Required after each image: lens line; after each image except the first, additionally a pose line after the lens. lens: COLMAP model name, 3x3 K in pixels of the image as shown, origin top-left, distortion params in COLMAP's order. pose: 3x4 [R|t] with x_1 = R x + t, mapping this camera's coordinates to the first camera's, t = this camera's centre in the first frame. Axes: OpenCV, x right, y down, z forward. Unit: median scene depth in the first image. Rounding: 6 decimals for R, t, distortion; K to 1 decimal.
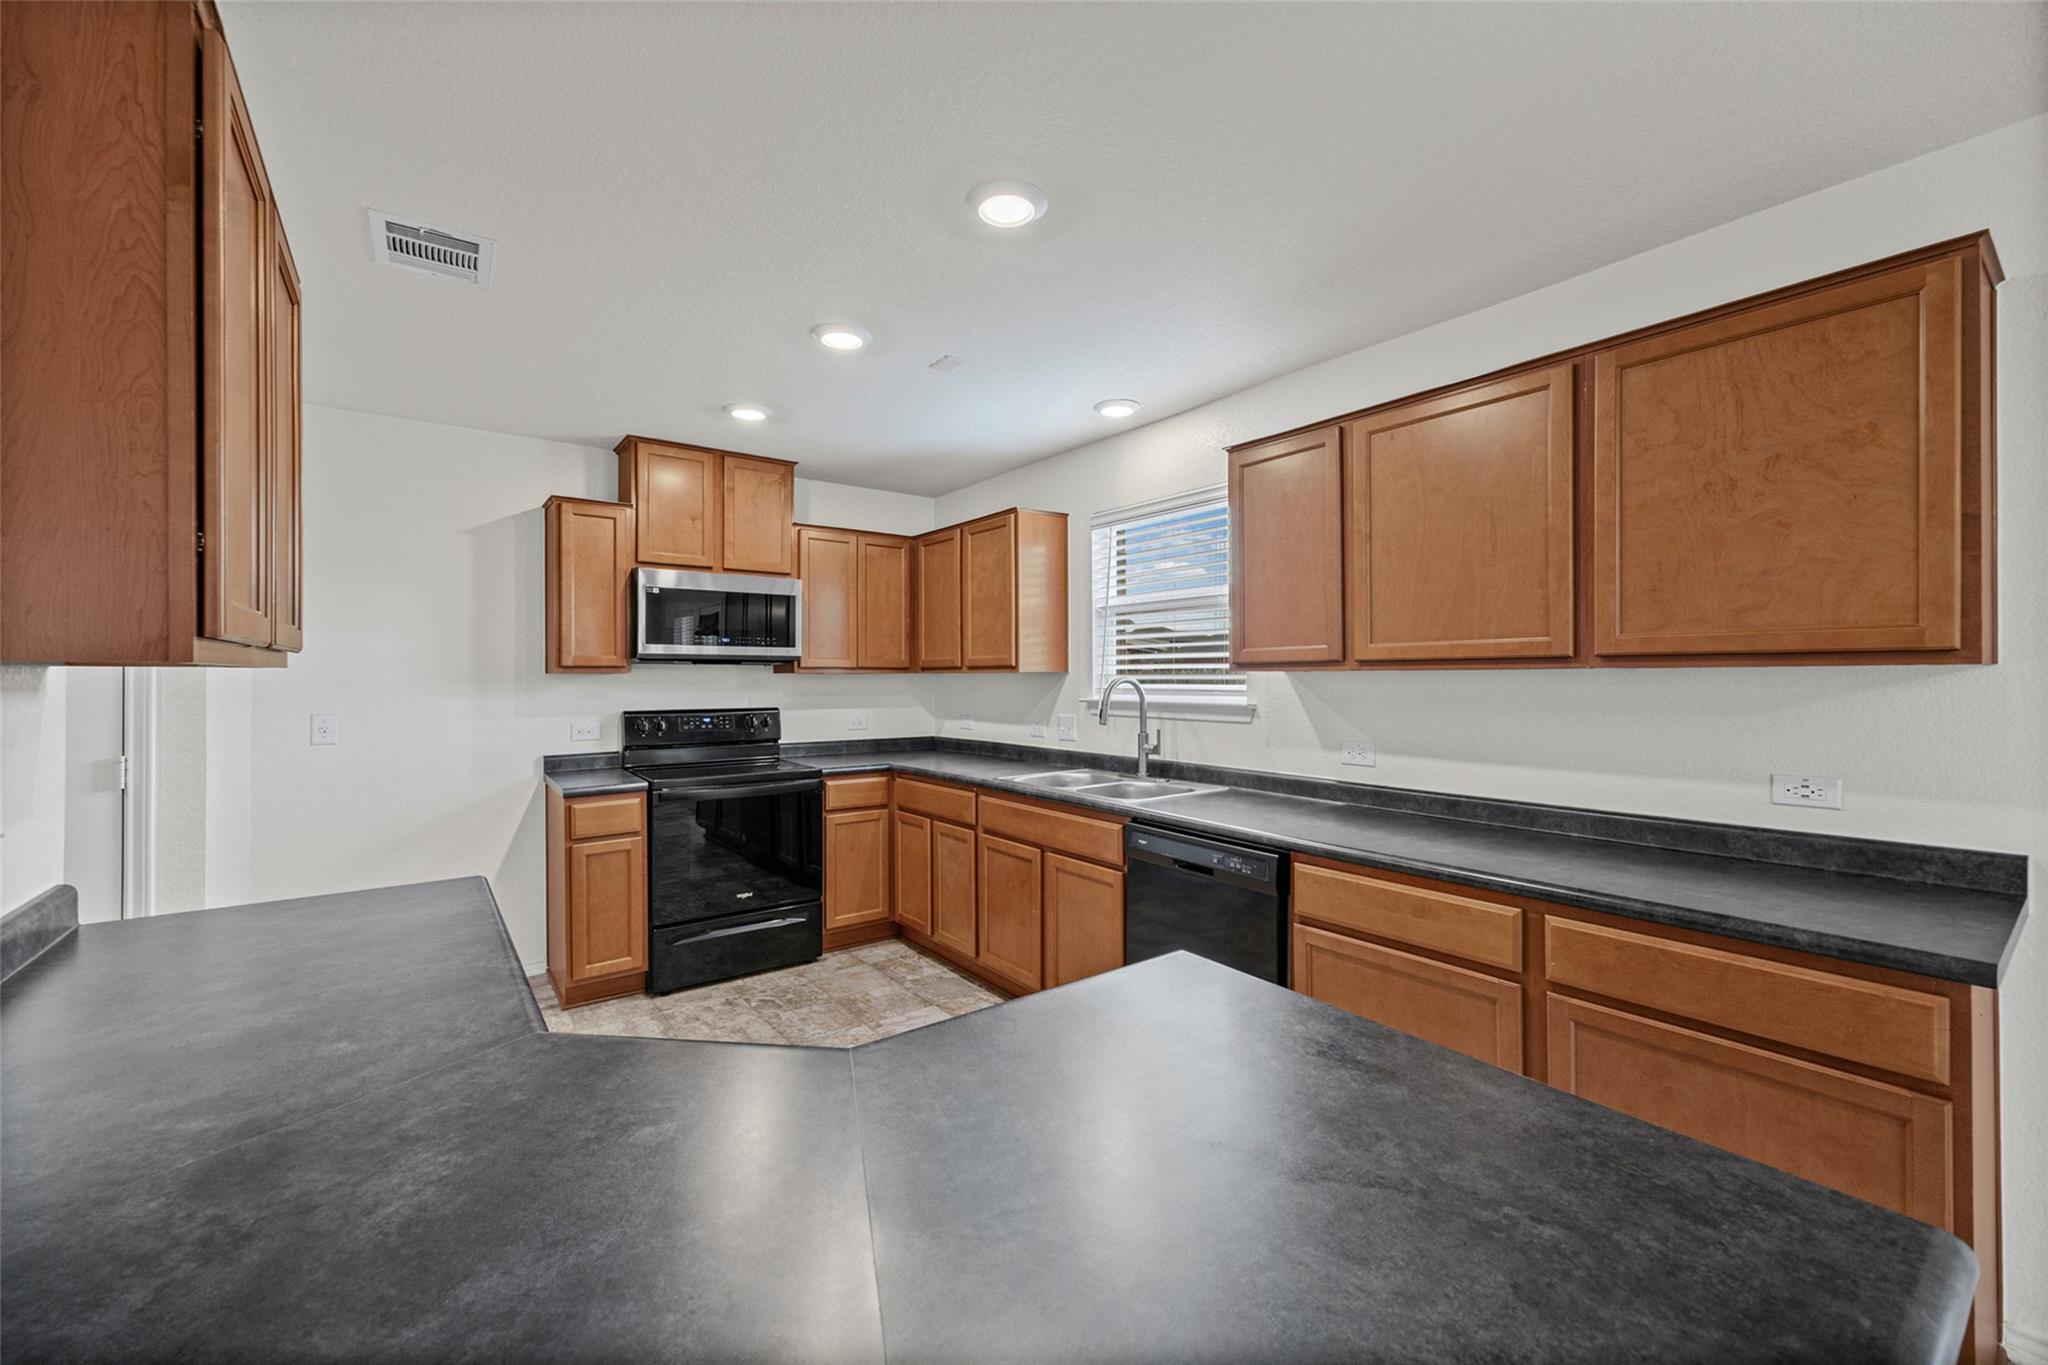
lens RADIAL K [[796.2, 0, 1036.0], [0, 796.2, 673.5], [0, 0, 1]] dist [-0.000817, -0.000973]
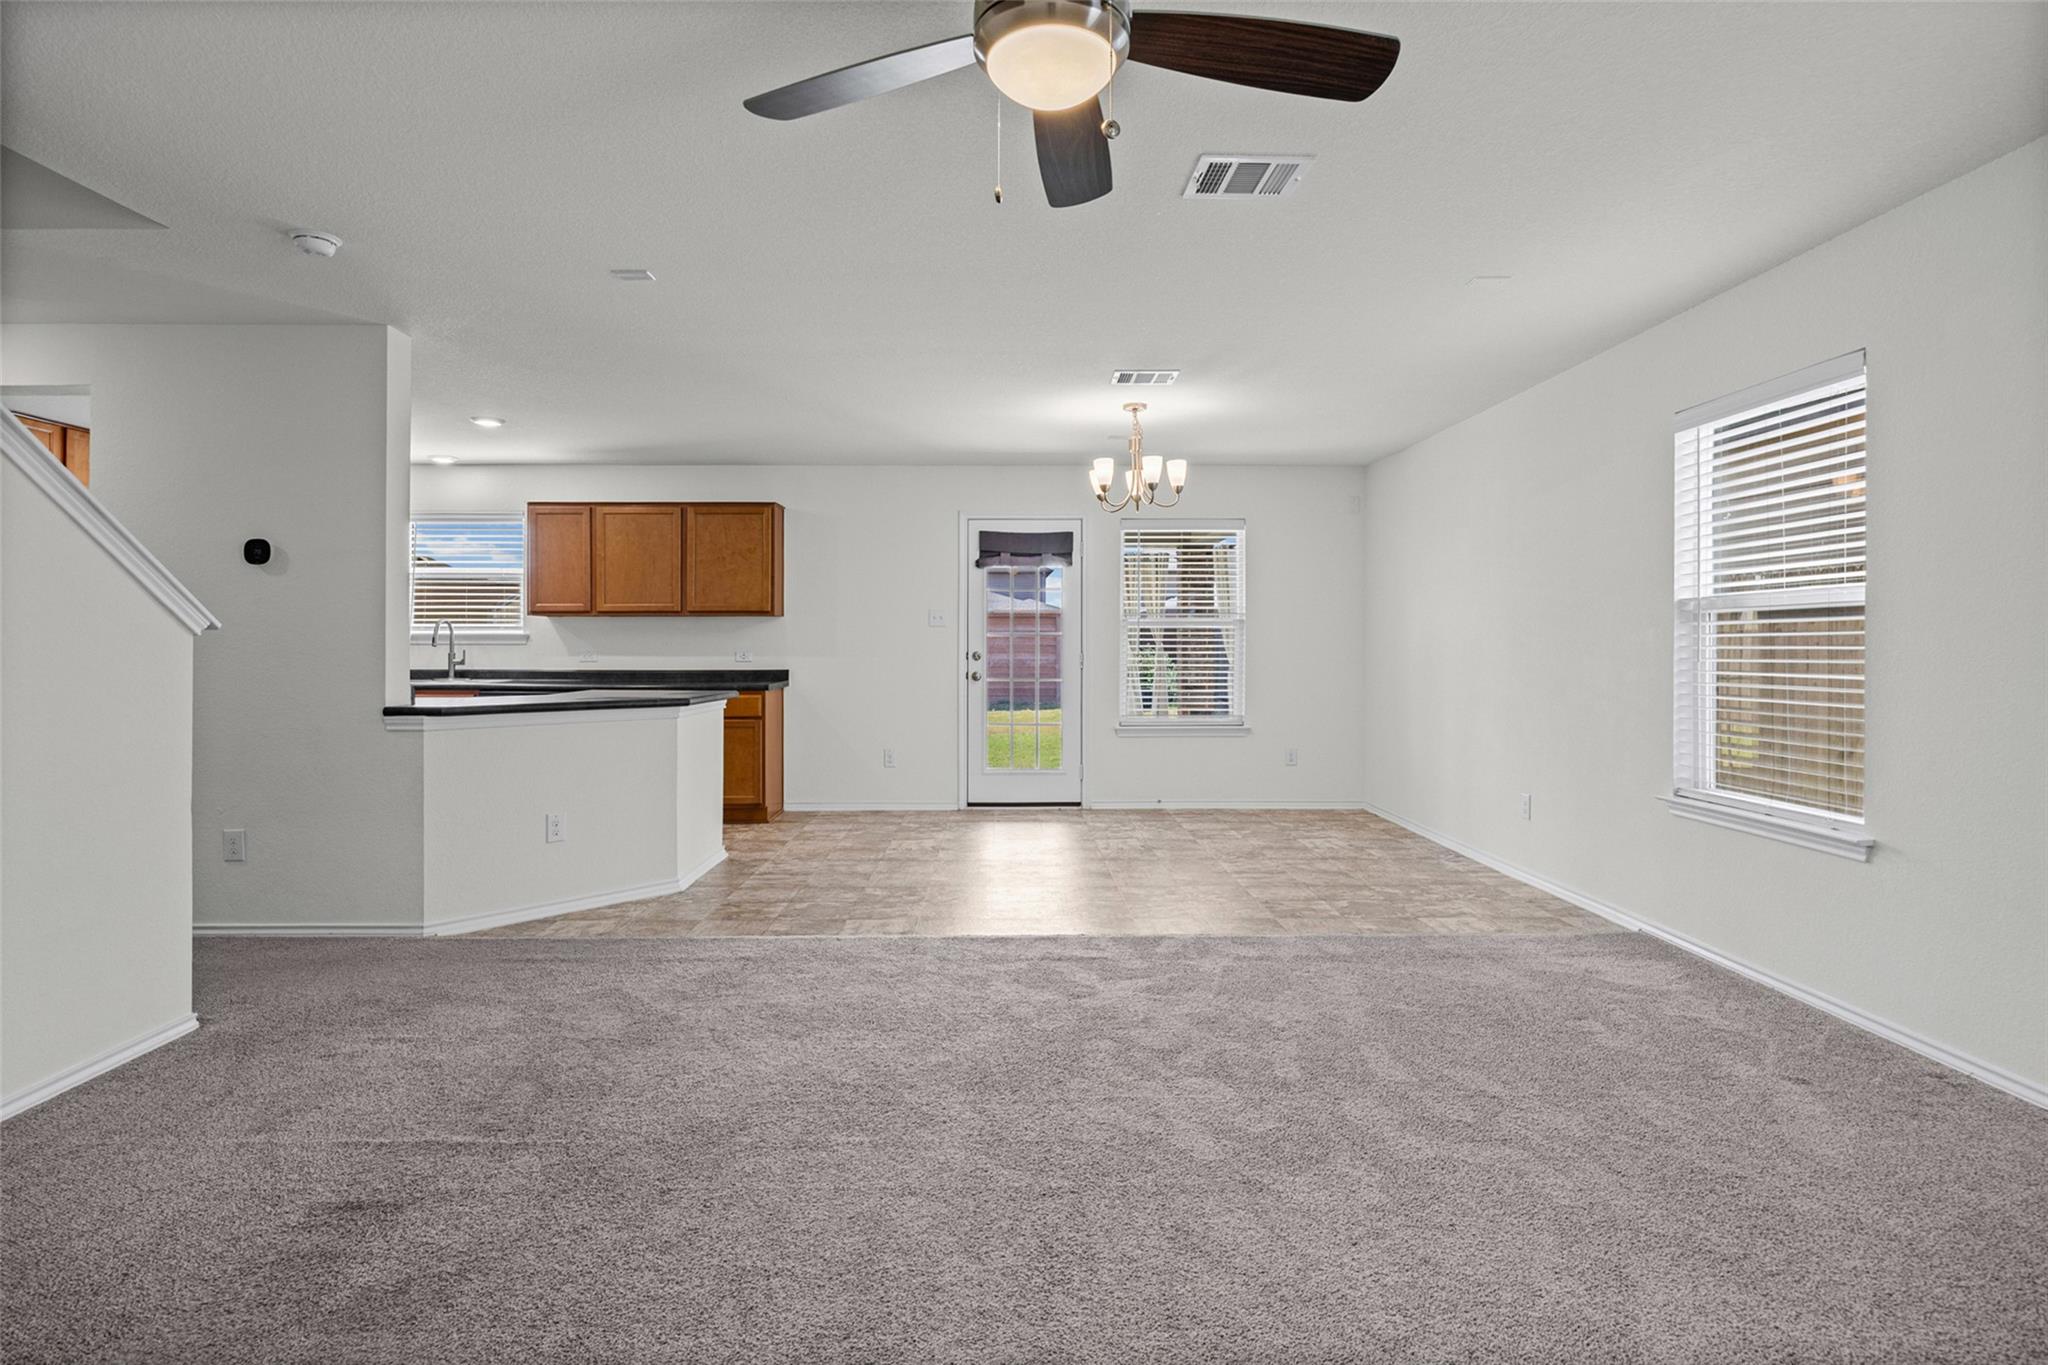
lens RADIAL K [[1051.6, 0, 1005.1], [0, 1051.6, 651.0], [0, 0, 1]] dist [-0.004941, -0.000853]
pose [[0.603918, 0.002232, 0.797044, -0.826775], [-0.004745, 0.999988, 0.000796, 0.057110], [-0.797033, -0.004263, 0.603921, -1.120245]]
